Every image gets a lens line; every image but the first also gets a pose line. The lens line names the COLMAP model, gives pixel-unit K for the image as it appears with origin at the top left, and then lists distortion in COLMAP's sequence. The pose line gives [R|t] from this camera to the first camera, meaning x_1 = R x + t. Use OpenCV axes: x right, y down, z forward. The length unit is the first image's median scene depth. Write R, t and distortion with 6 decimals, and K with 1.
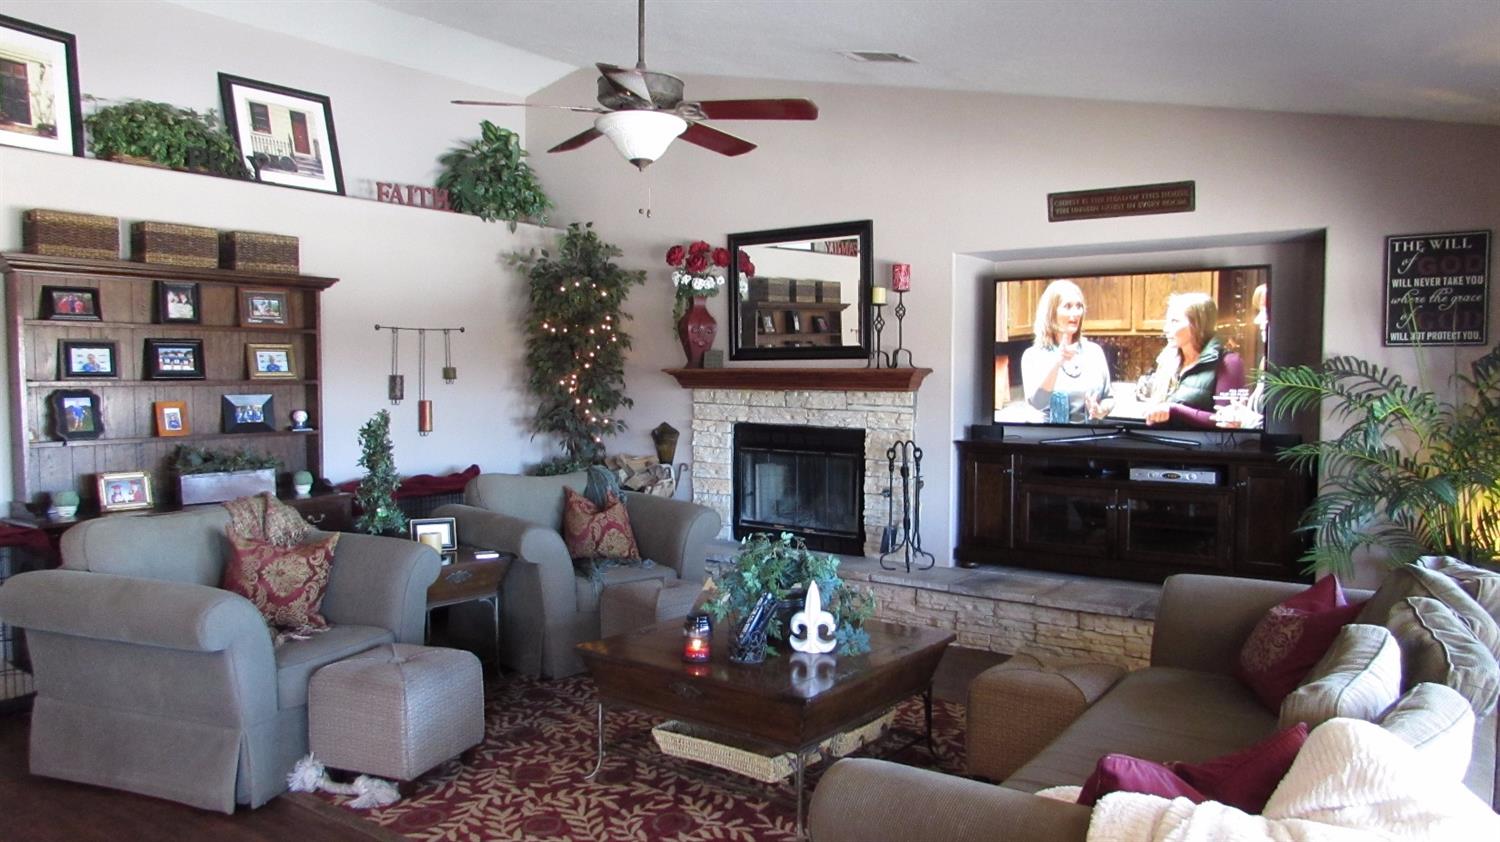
lens RADIAL K [[1058.2, 0, 754.9], [0, 1058.2, 427.5], [0, 0, 1]] dist [-0.030545, 0.006925]
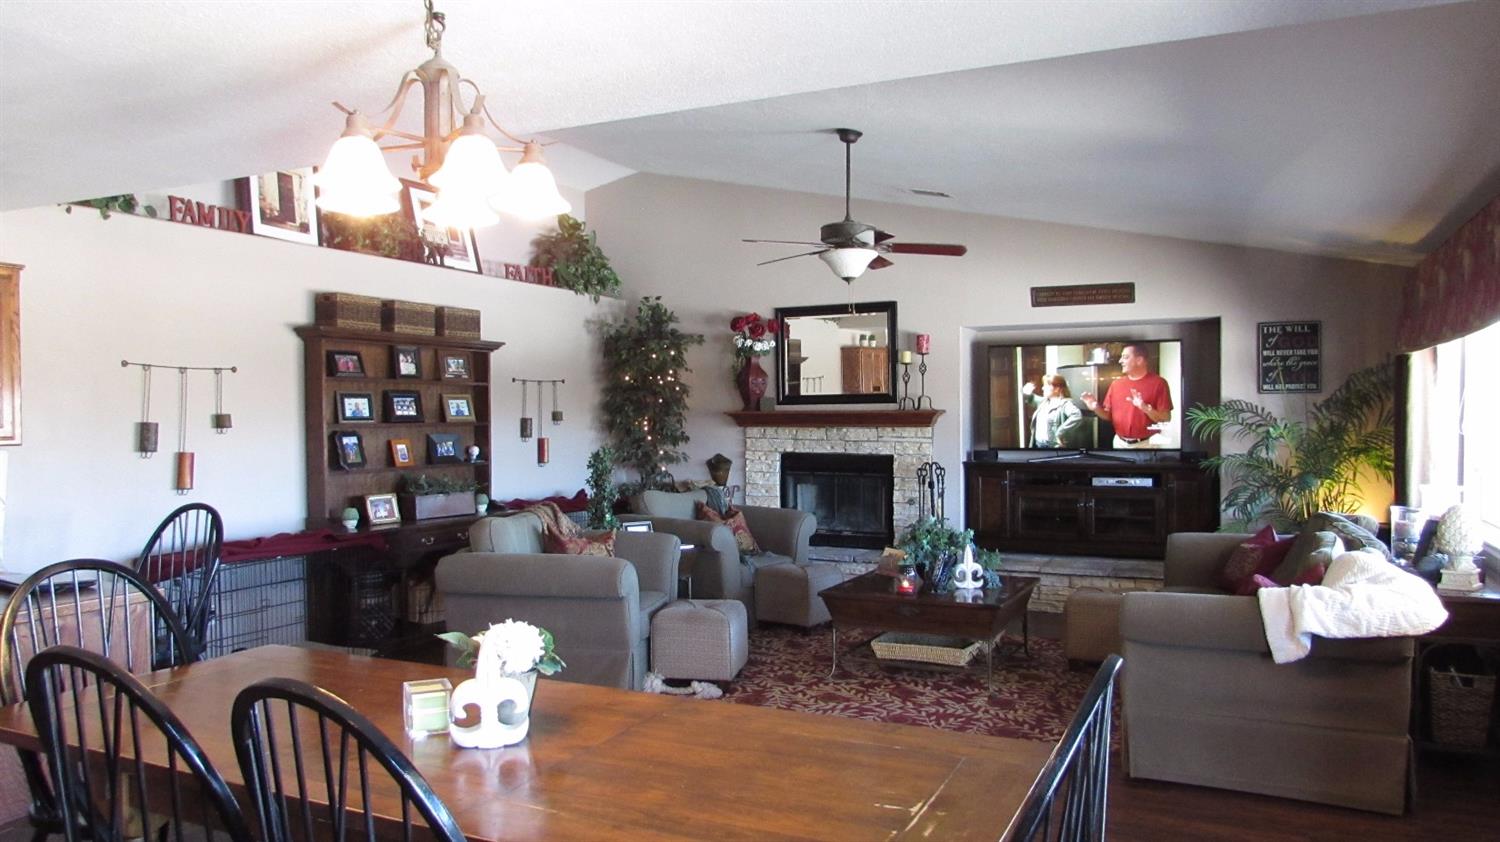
lens RADIAL K [[1058.2, 0, 754.9], [0, 1058.2, 427.5], [0, 0, 1]] dist [-0.030545, 0.006925]
pose [[0.982868, -0.009933, 0.184041, -0.346816], [0.017230, 0.999126, -0.038091, 0.016123], [-0.183501, 0.040610, 0.982180, -0.322717]]
